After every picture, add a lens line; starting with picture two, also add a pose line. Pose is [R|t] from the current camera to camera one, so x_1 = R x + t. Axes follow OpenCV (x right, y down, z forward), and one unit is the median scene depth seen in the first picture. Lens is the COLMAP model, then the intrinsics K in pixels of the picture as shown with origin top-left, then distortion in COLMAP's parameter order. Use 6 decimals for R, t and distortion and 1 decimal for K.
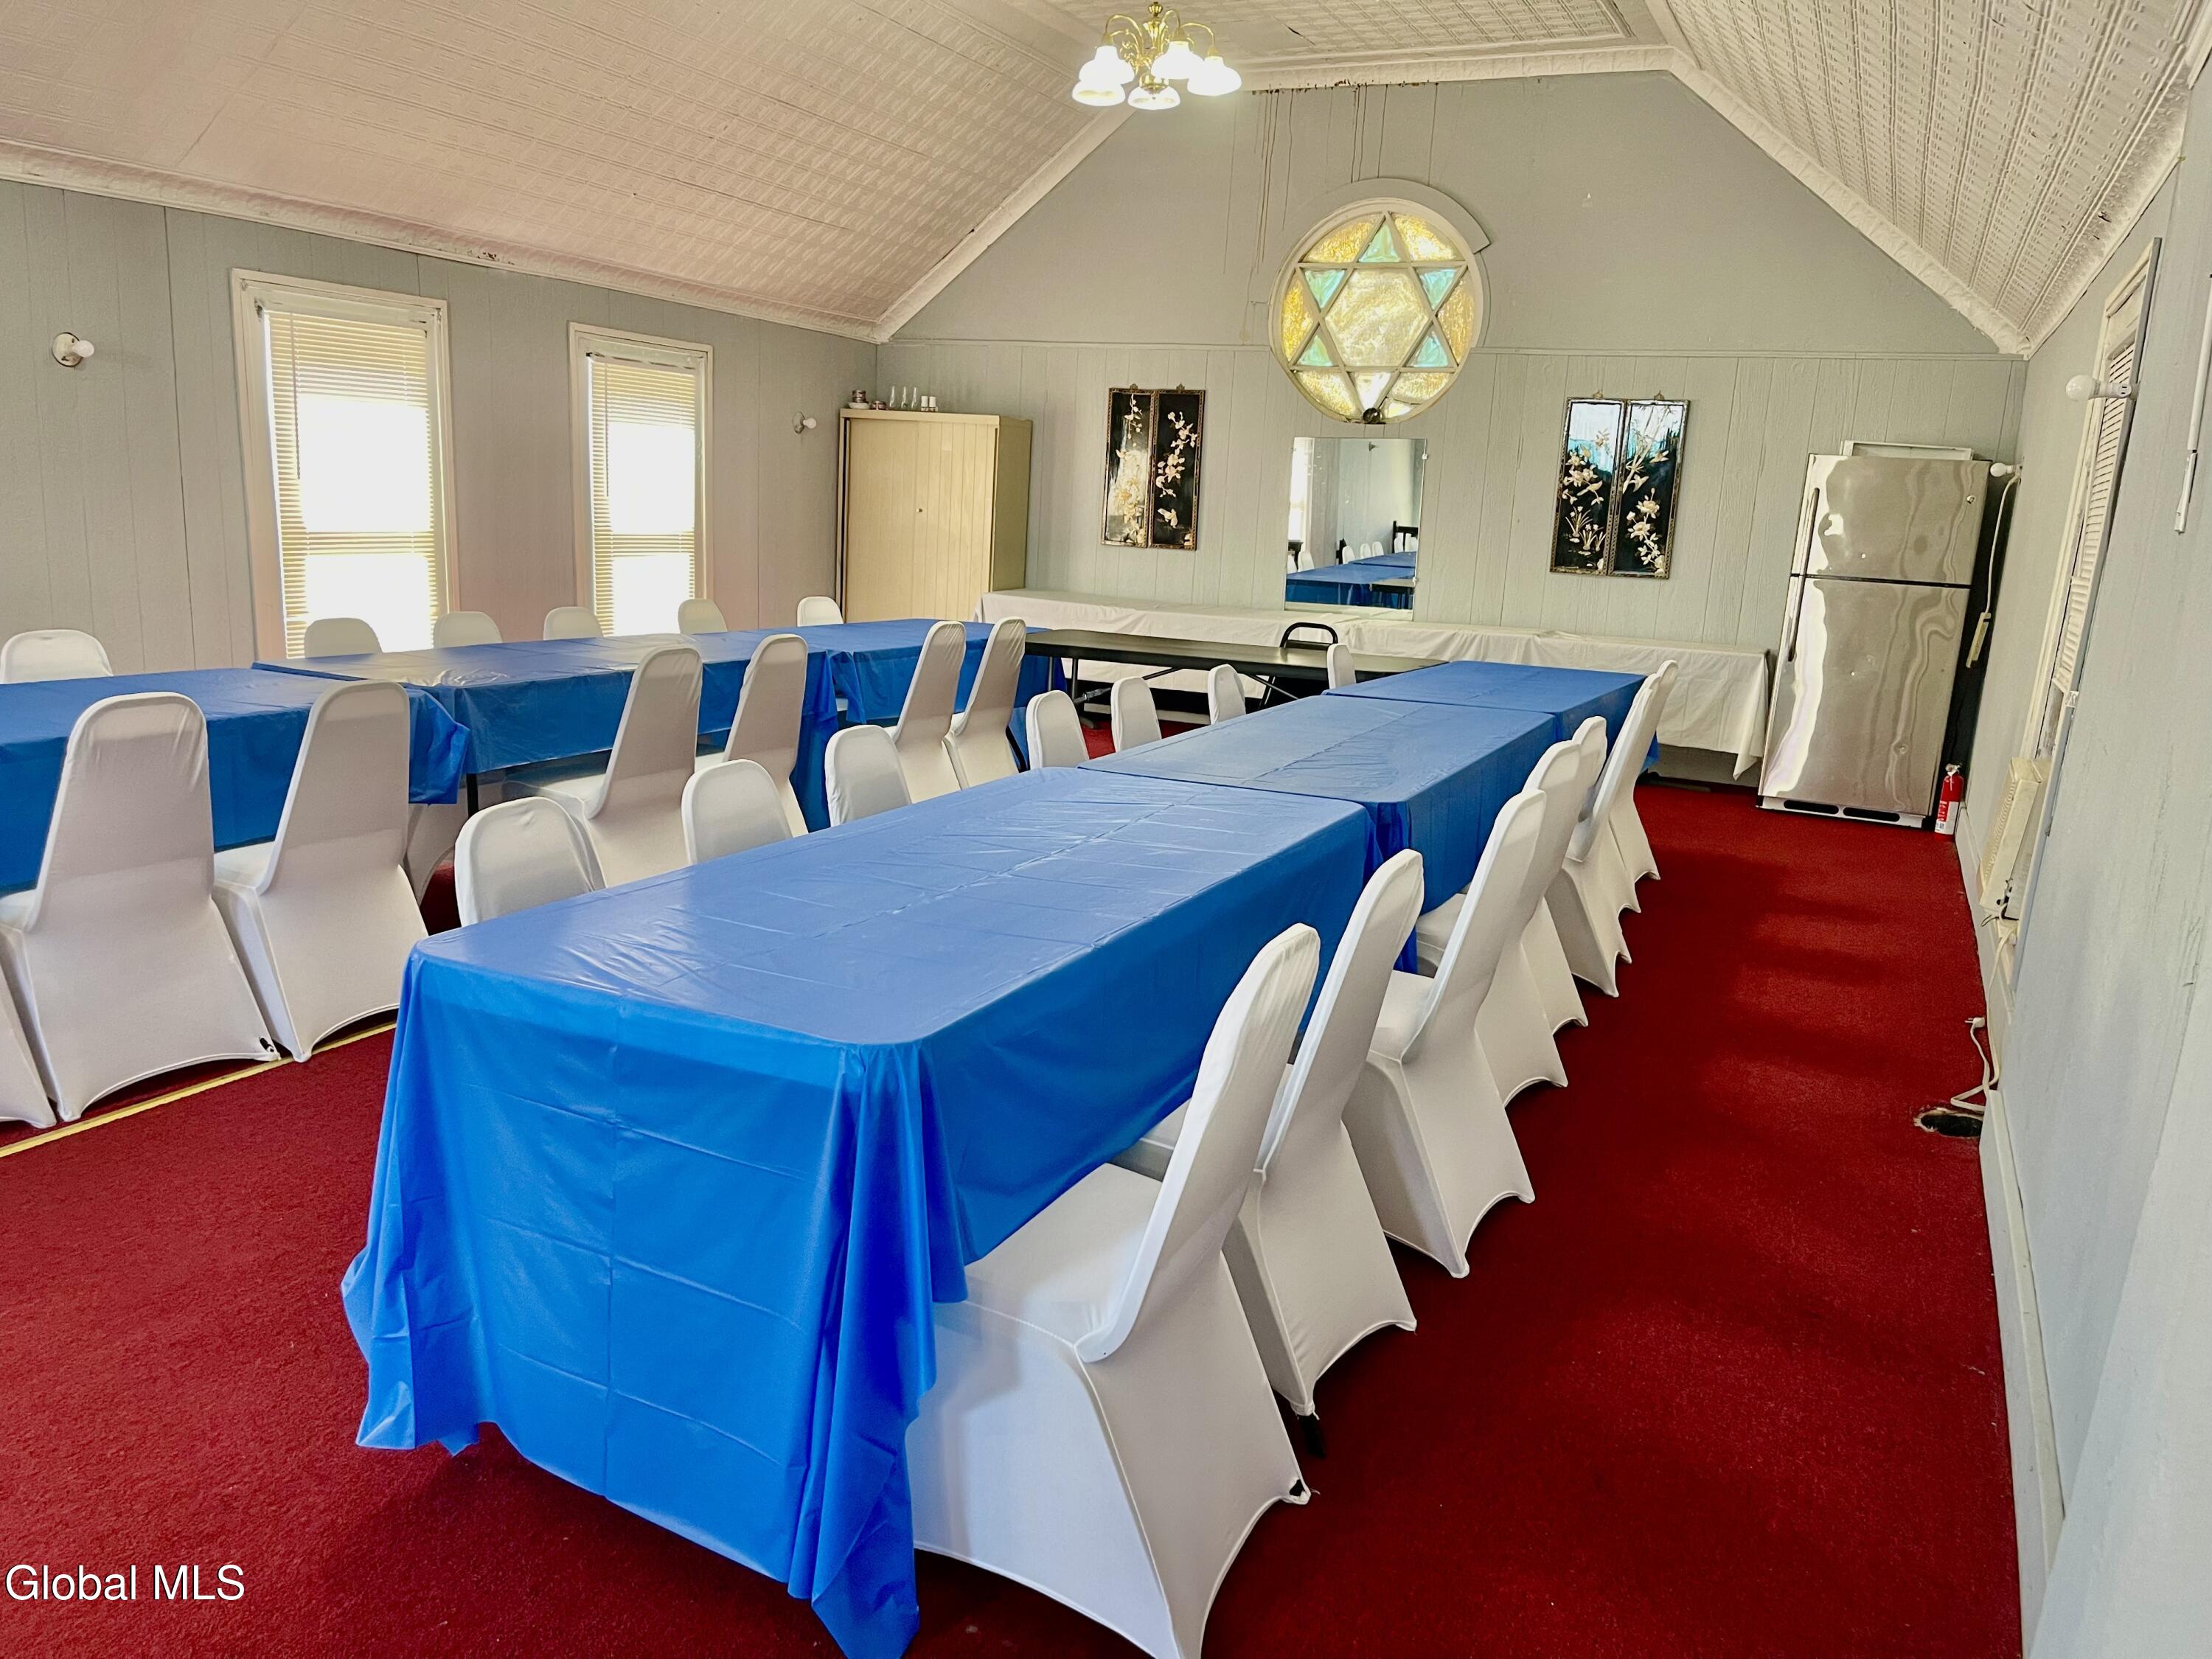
lens RADIAL K [[1672.4, 0, 1102.6], [0, 1672.4, 821.9], [0, 0, 1]] dist [0.060734, -0.078236]
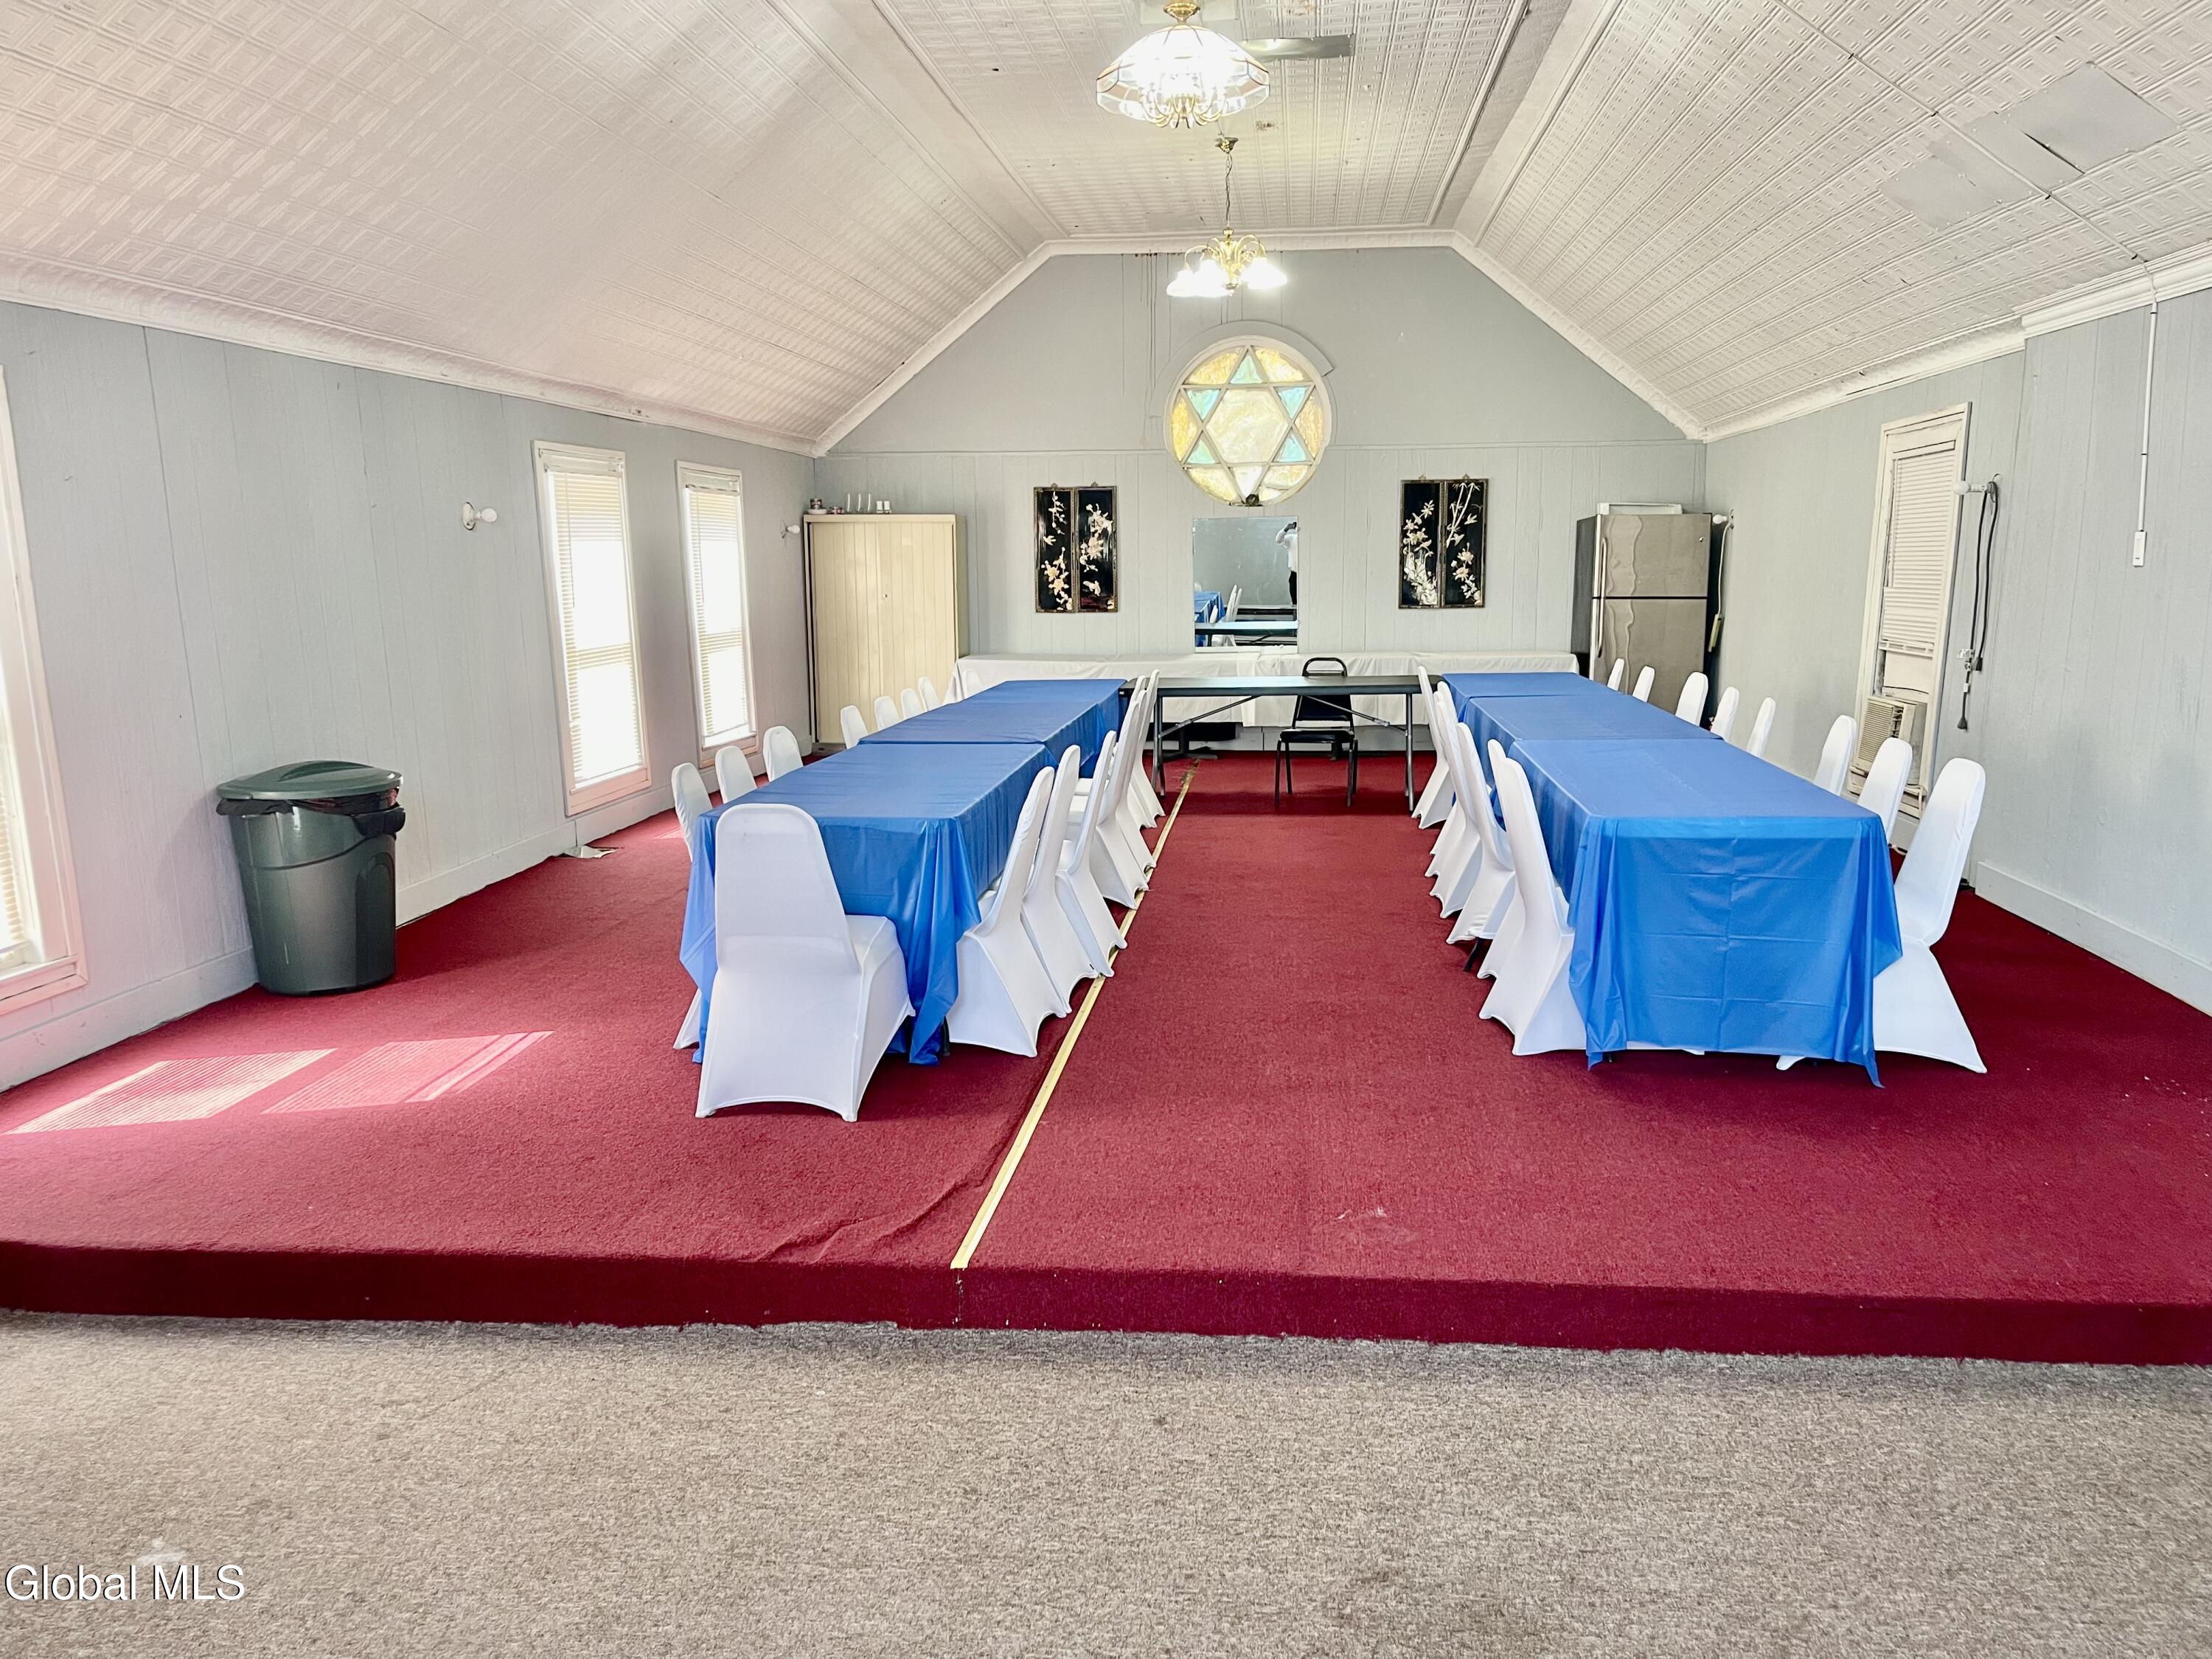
lens RADIAL K [[1672.4, 0, 1115.5], [0, 1672.4, 840.5], [0, 0, 1]] dist [0.060734, -0.078236]
pose [[0.941017, -0.117587, 0.317271, -0.386363], [0.123454, 0.992349, 0.001625, 0.005618], [-0.315035, 0.037639, 0.948333, -0.193210]]
